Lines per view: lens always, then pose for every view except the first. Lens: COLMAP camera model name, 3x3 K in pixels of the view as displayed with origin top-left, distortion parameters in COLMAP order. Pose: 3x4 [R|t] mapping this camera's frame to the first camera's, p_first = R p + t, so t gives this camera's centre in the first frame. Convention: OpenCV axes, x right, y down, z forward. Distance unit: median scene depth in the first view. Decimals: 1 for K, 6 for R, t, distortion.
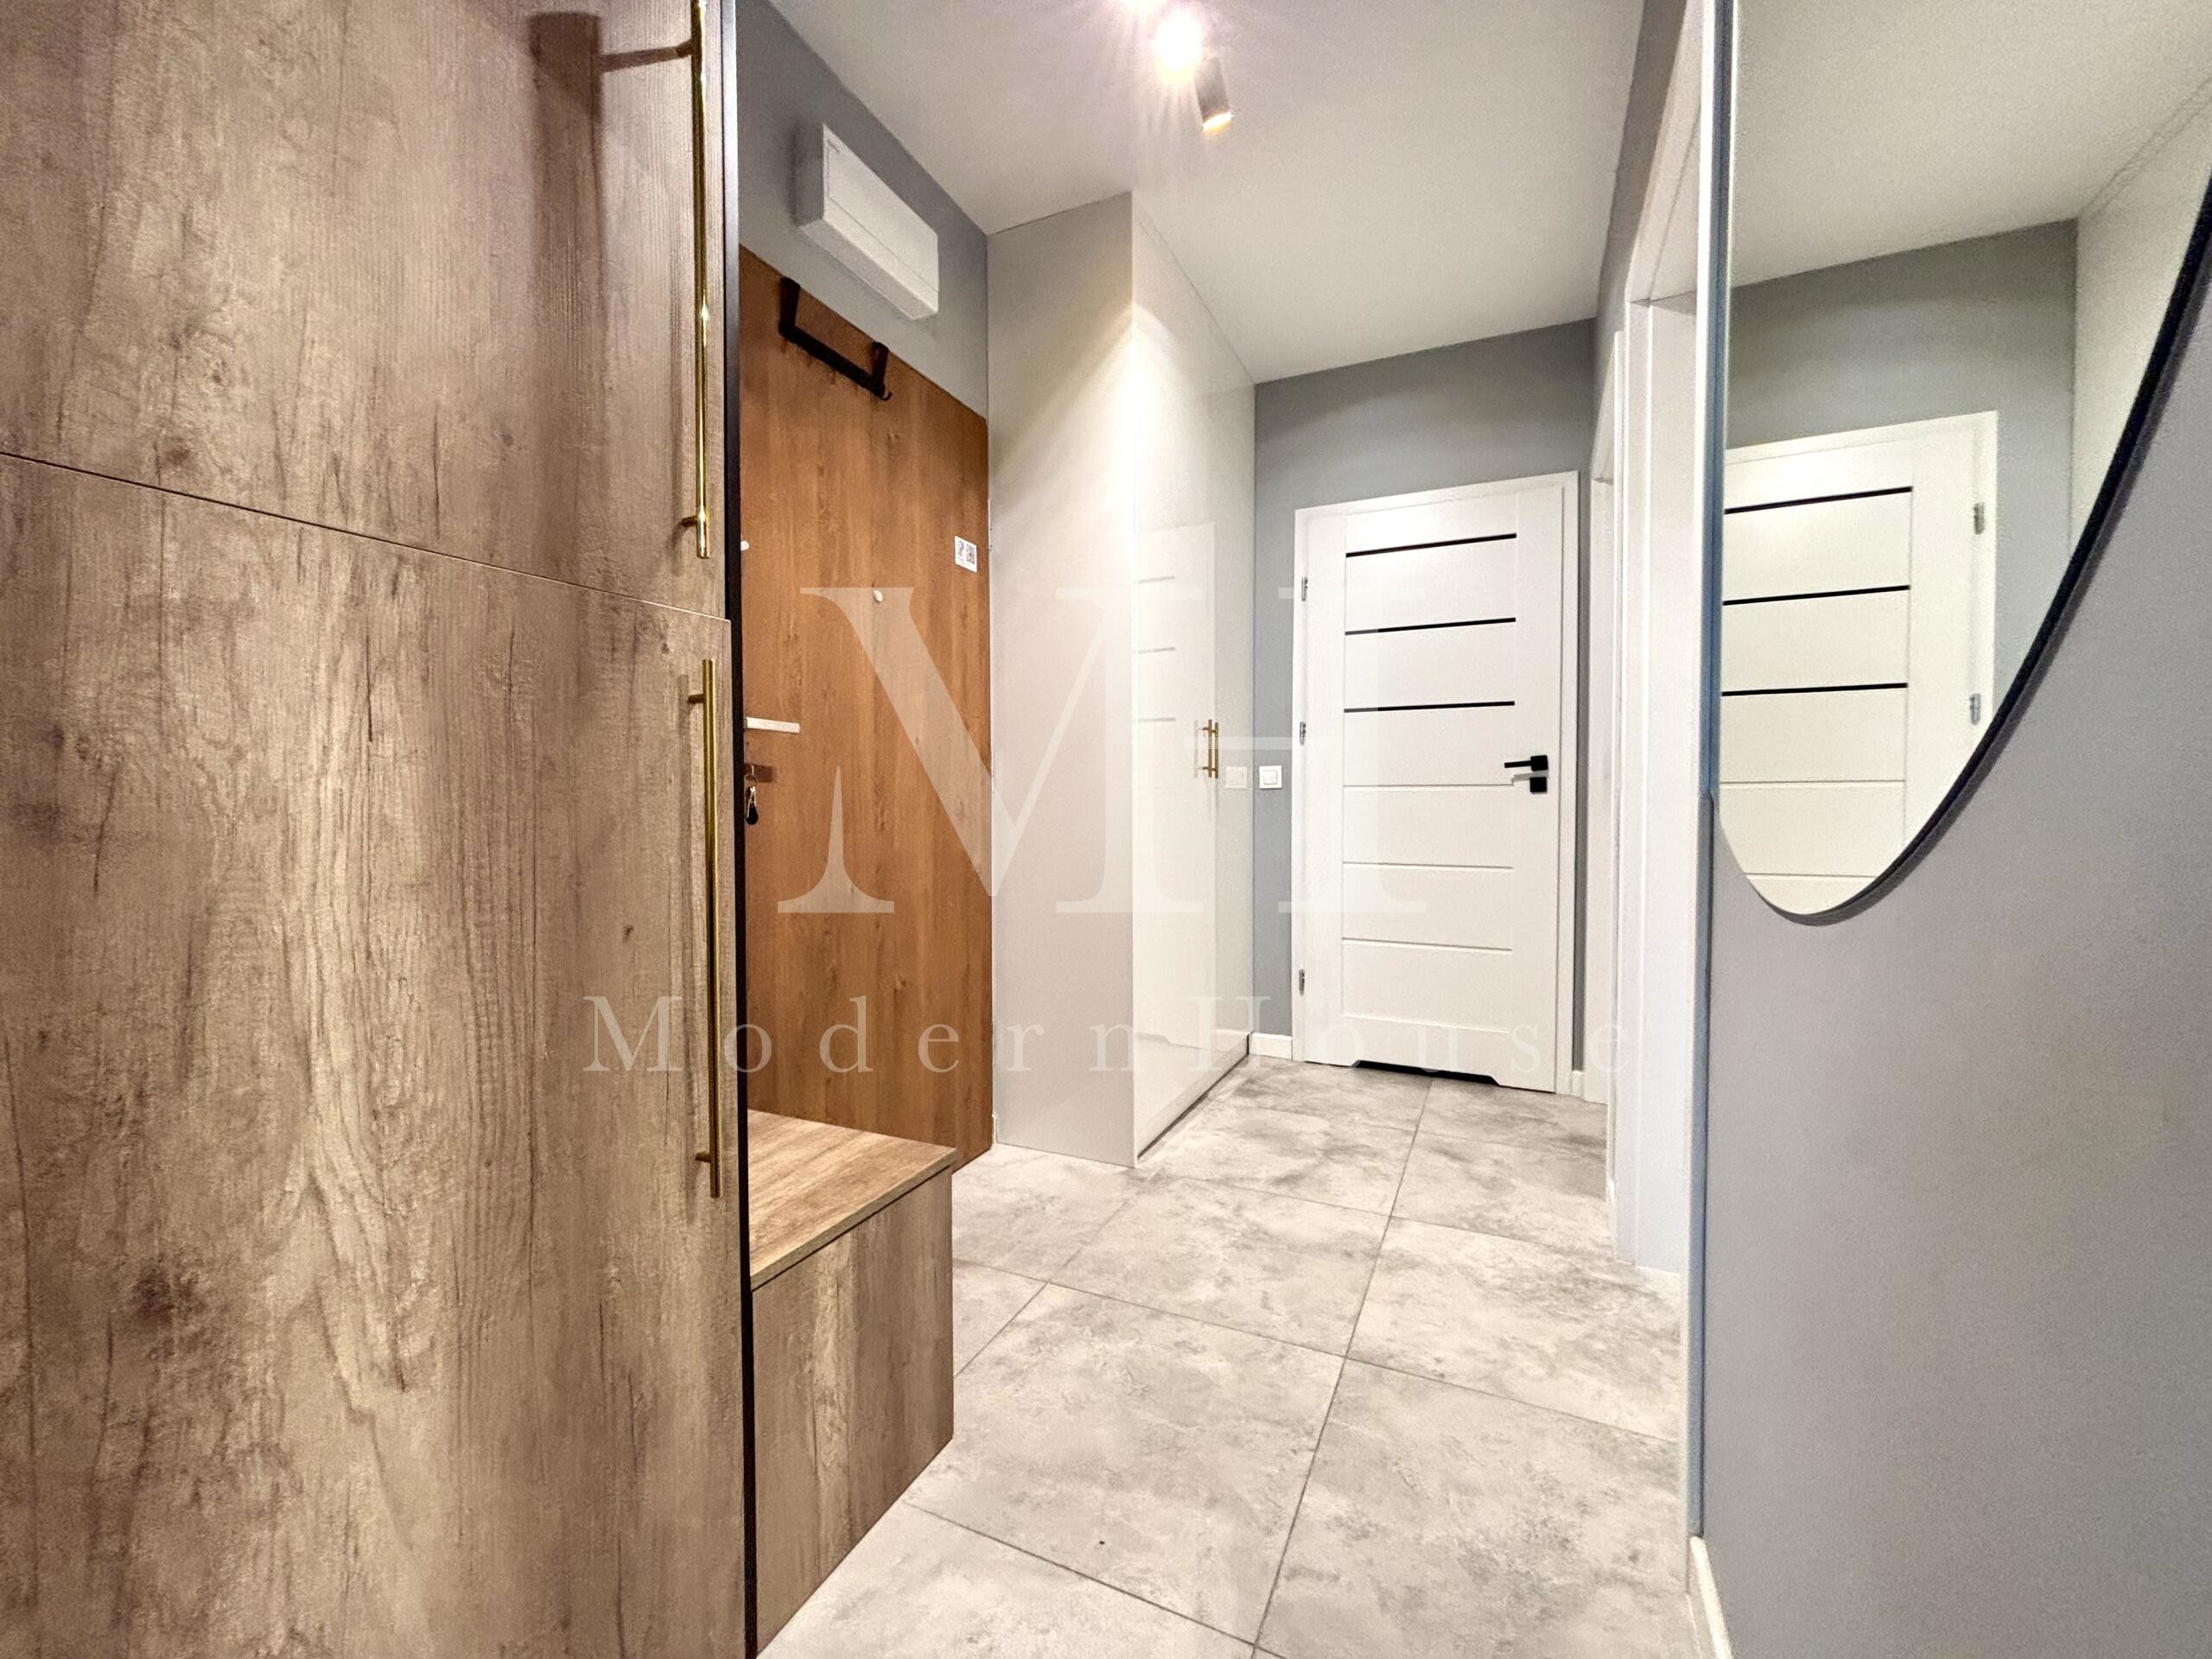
lens RADIAL K [[883.2, 0, 1106.0], [0, 883.2, 829.5], [0, 0, 1]] dist [-0.044369, -0.000058]
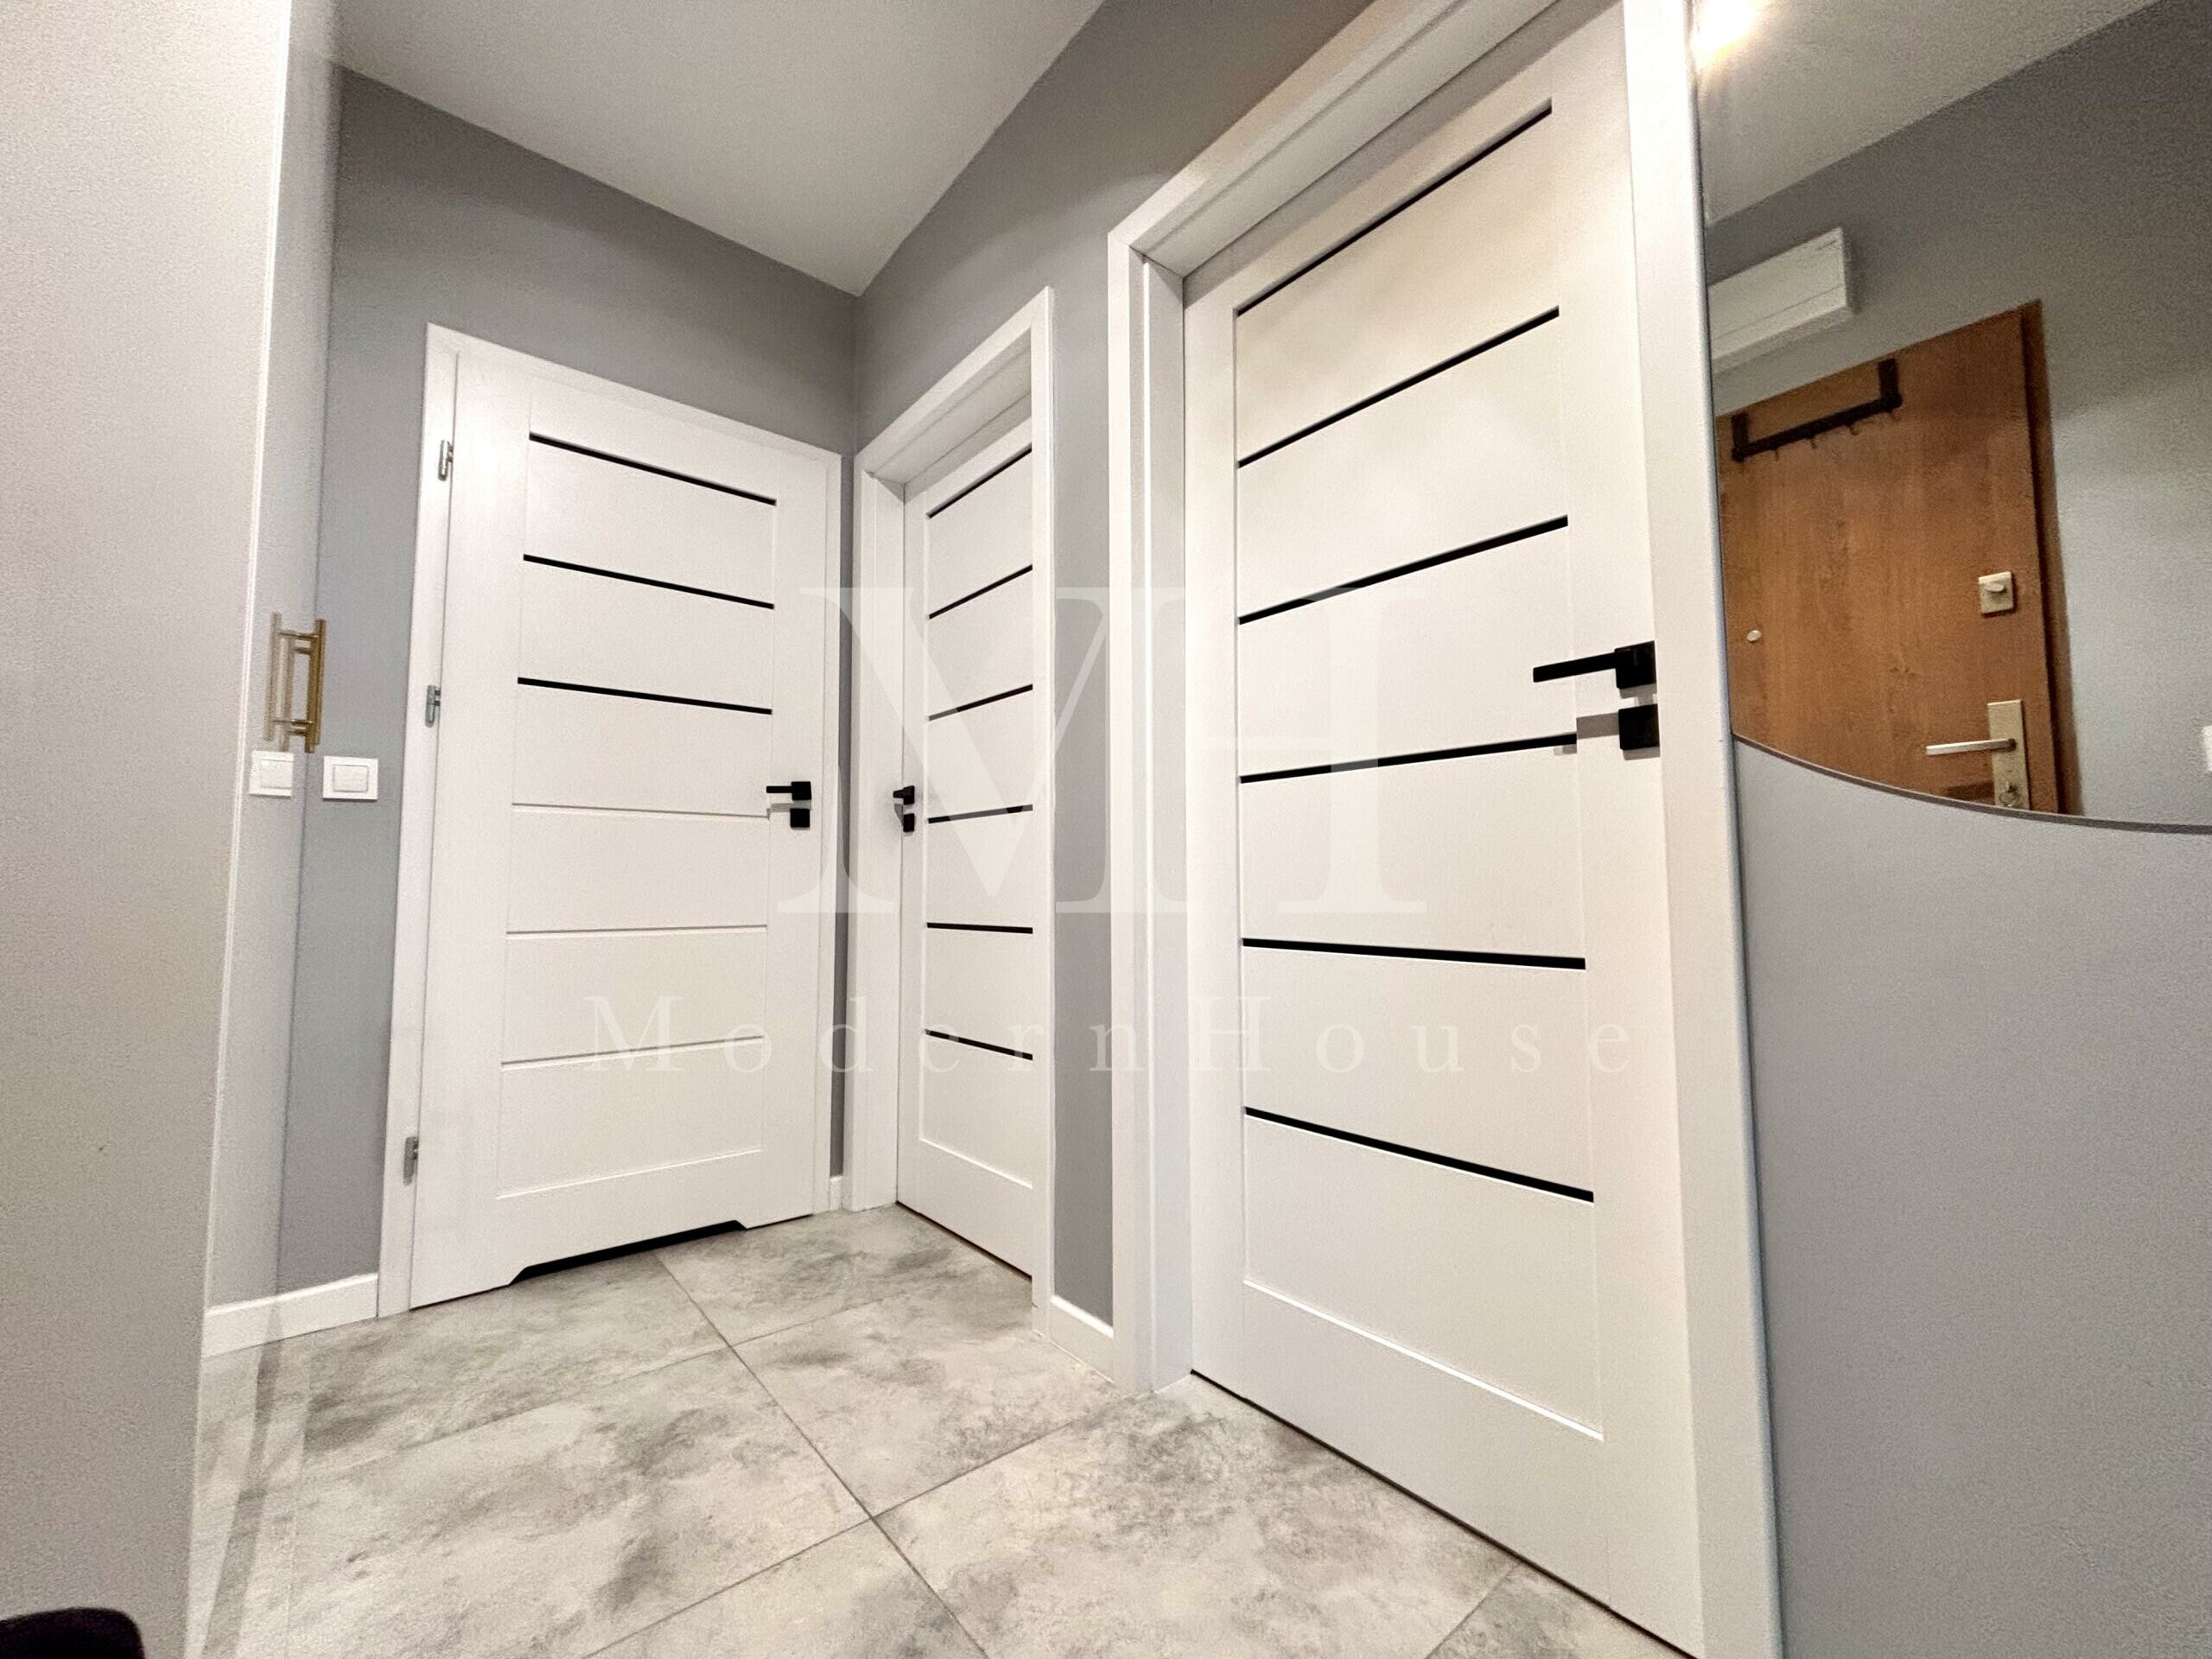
lens RADIAL K [[884.6, 0, 1102.7], [0, 884.6, 825.0], [0, 0, 1]] dist [-0.000382, -0.000166]
pose [[0.424318, 0.062561, 0.903350, -0.123368], [0.033227, 0.995863, -0.084575, 0.035198], [-0.904904, 0.065903, 0.420483, 0.455053]]
